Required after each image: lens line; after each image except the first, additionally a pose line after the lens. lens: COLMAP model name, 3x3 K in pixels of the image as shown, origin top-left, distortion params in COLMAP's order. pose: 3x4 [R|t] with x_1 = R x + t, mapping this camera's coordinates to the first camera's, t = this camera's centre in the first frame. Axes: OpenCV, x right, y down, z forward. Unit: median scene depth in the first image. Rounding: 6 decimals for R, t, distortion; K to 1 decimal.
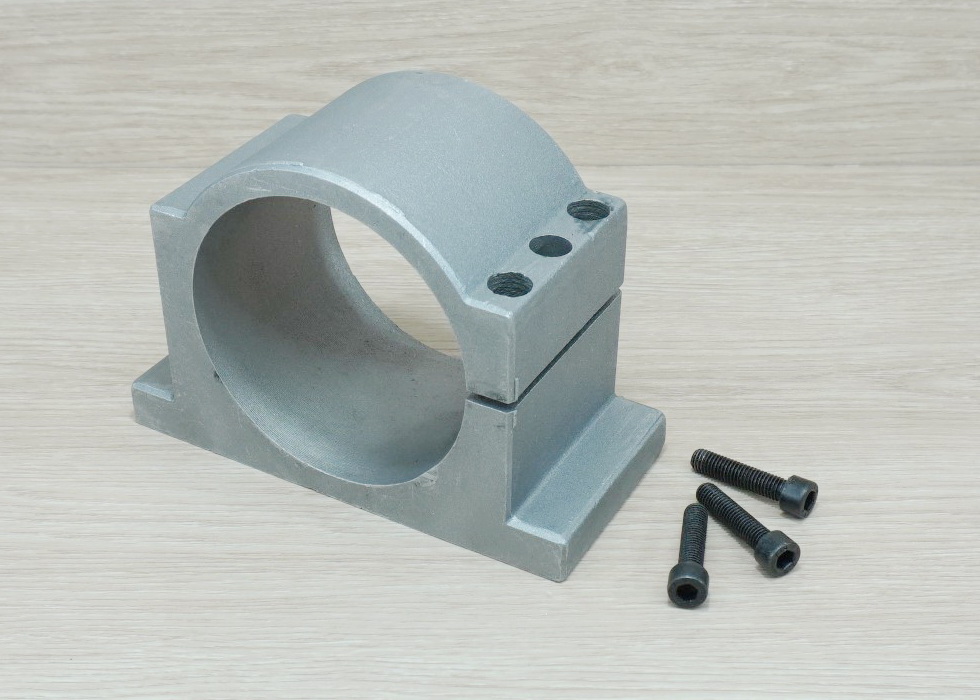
lens RADIAL K [[1557.8, 0, 475.0], [0, 1557.8, 375.9], [0, 0, 1]] dist [-0.038835, 0.100766]
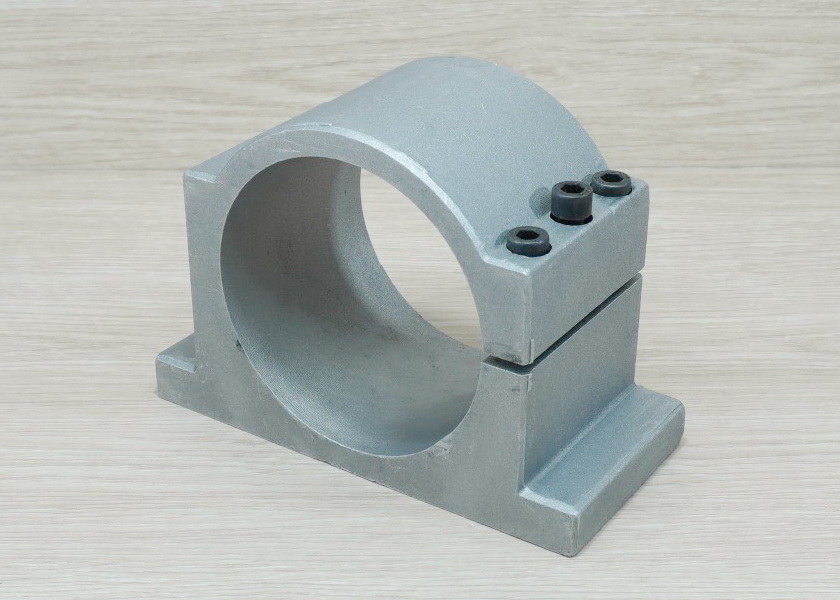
lens RADIAL K [[1556.3, 0, 432.6], [0, 1556.3, 290.5], [0, 0, 1]] dist [-0.055766, 0.134306]
pose [[0.999771, -0.002046, 0.021289, 0.000438], [0.004723, 0.991961, -0.126452, 0.081164], [-0.020859, 0.126524, 0.991744, -0.022733]]
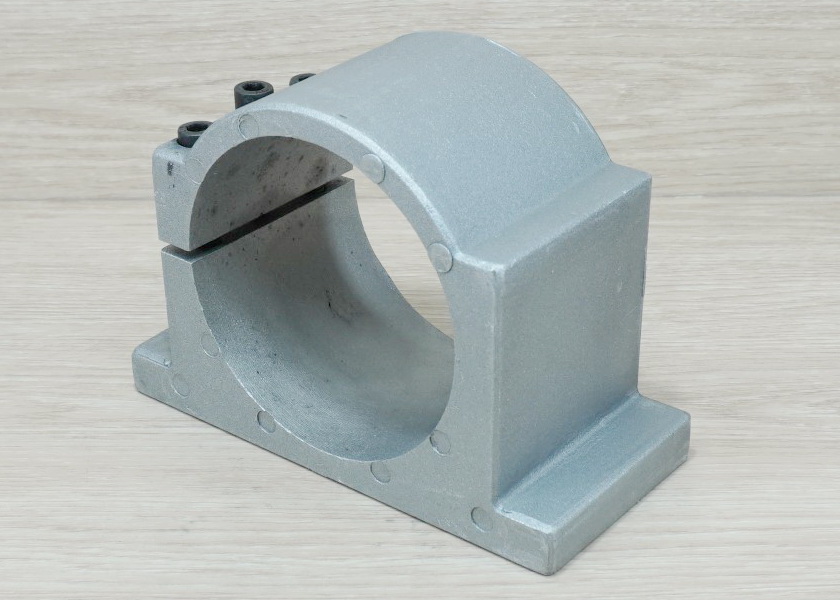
lens RADIAL K [[1571.5, 0, 419.6], [0, 1571.5, 334.4], [0, 0, 1]] dist [-0.076155, 0.285975]
pose [[0.999926, -0.003079, 0.011789, 0.068150], [0.004215, 0.995217, -0.097593, 0.040626], [-0.011432, 0.097635, 0.995157, 0.072076]]
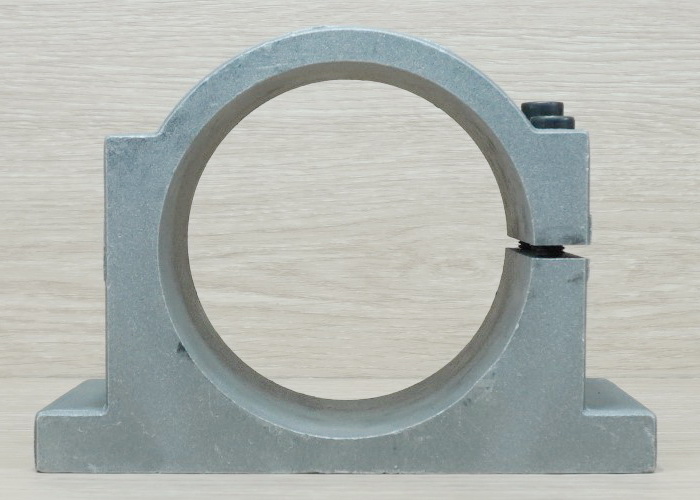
lens RADIAL K [[1294.1, 0, 371.7], [0, 1294.1, 253.0], [0, 0, 1]] dist [-0.025380, -0.030643]
pose [[0.999930, 0.003811, -0.011188, 0.053481], [-0.008933, 0.863543, -0.504197, 0.191788], [0.007740, 0.504261, 0.863516, 0.321777]]
